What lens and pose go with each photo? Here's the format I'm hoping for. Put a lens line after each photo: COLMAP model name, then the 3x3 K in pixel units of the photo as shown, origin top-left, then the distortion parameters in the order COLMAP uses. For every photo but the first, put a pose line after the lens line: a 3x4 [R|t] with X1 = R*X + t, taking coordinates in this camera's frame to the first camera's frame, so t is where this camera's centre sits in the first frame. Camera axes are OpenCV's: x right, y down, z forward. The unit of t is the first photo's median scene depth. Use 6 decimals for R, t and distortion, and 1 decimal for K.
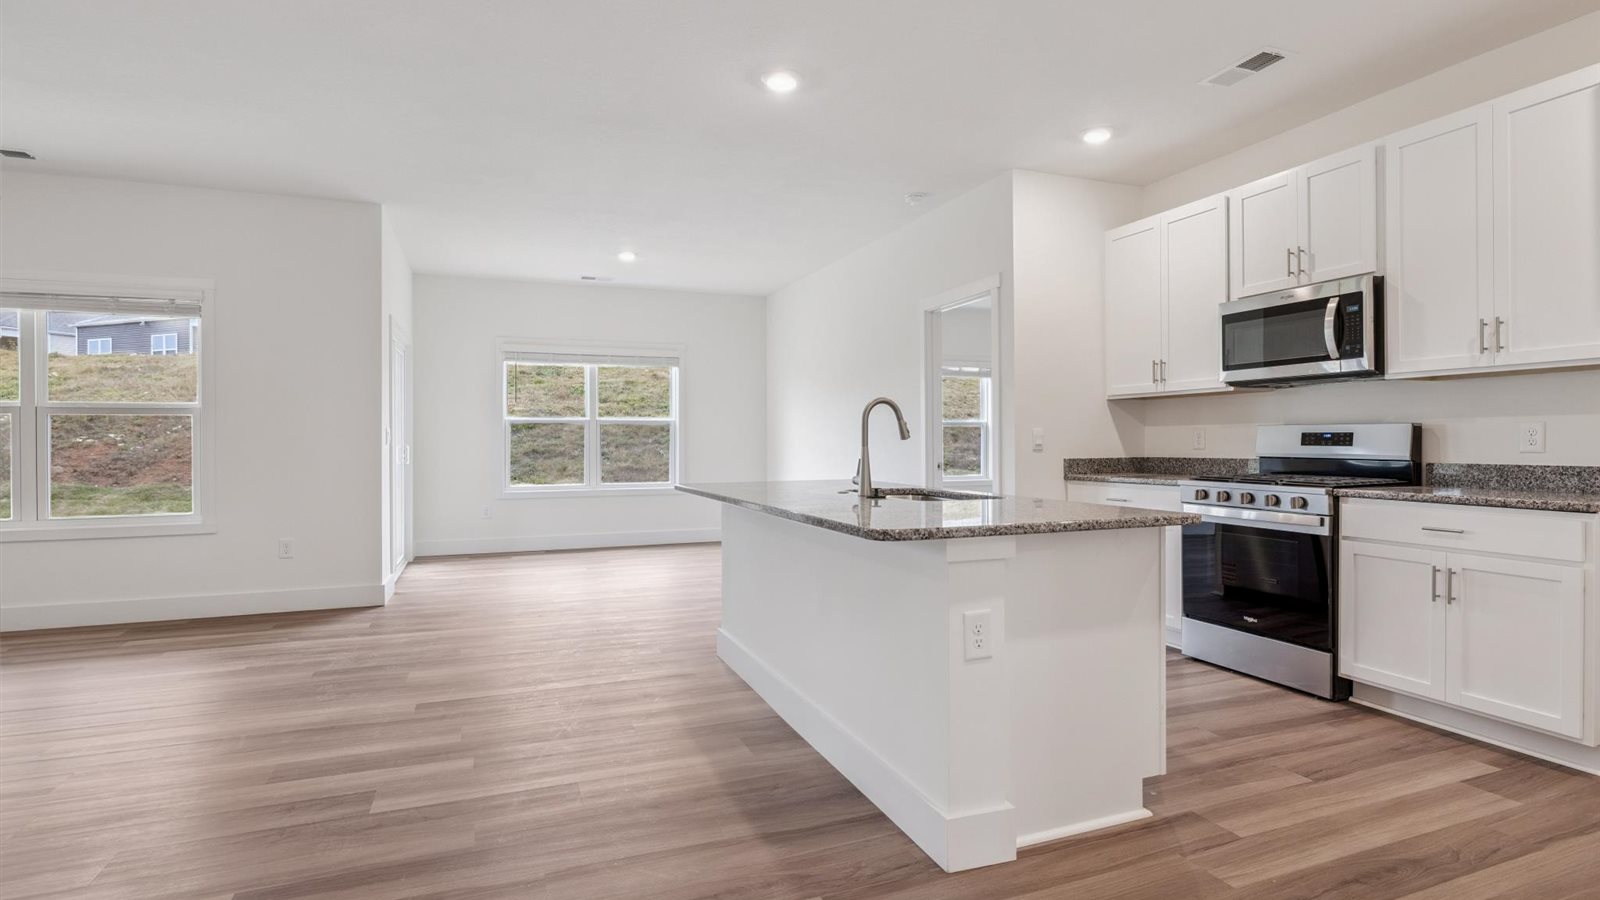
lens RADIAL K [[786.8, 0, 790.1], [0, 786.8, 441.9], [0, 0, 1]] dist [-0.000298, 0.000006]
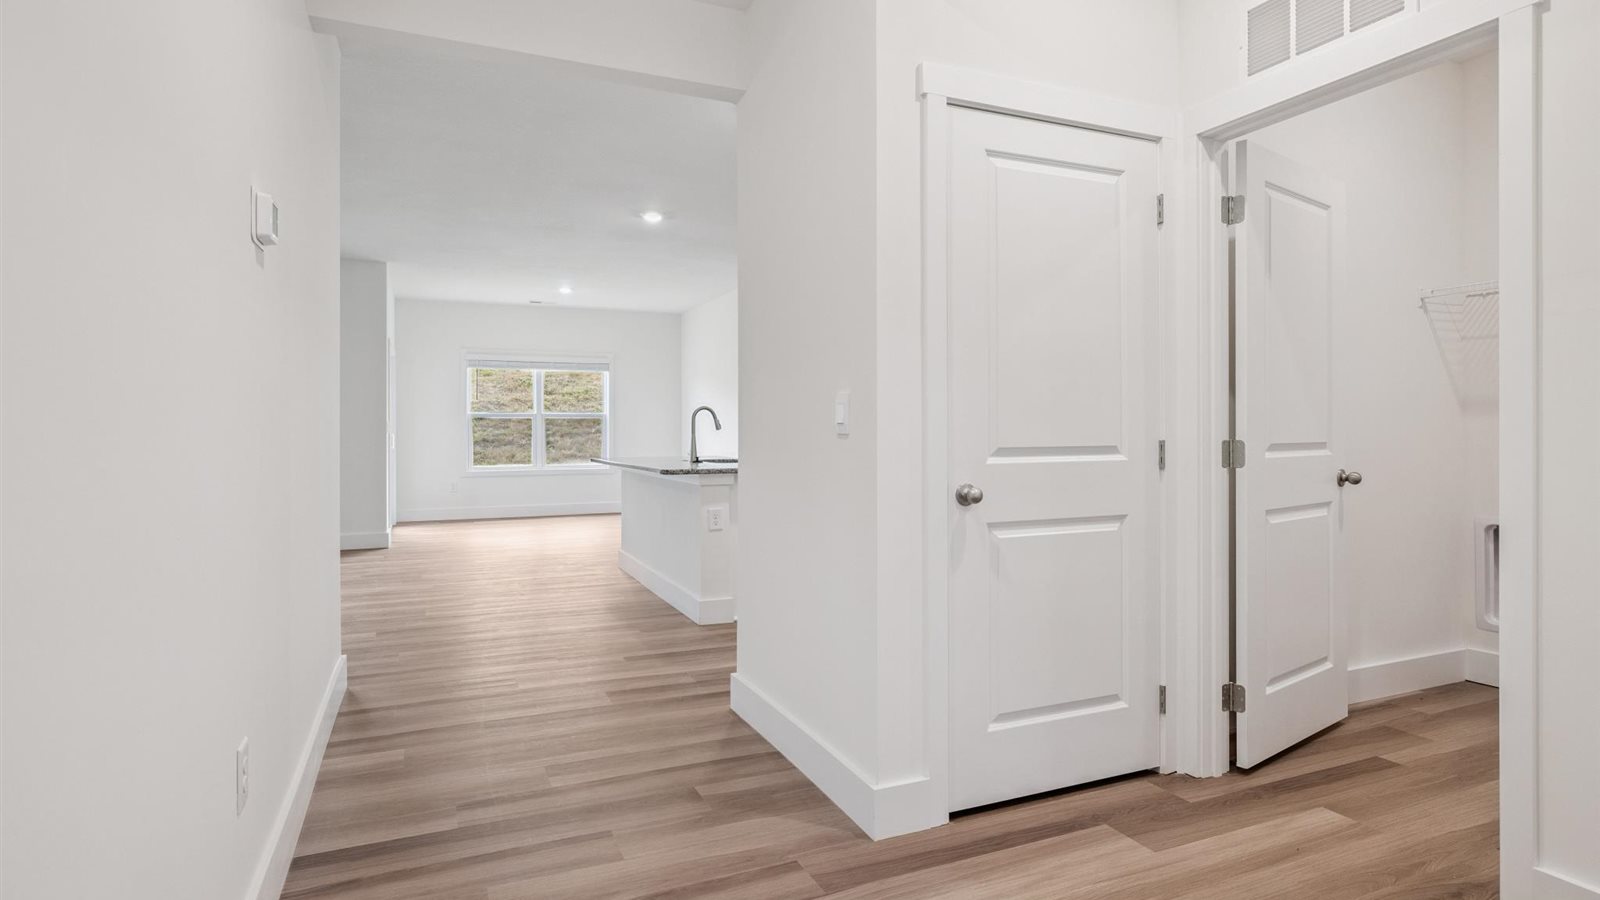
lens RADIAL K [[840.8, 0, 782.8], [0, 840.8, 428.0], [0, 0, 1]] dist [0.001180, -0.000003]
pose [[0.999353, -0.000455, 0.035967, 0.088691], [0.000608, 0.999991, -0.004242, 0.000213], [-0.035965, 0.004261, 0.999344, -0.350819]]
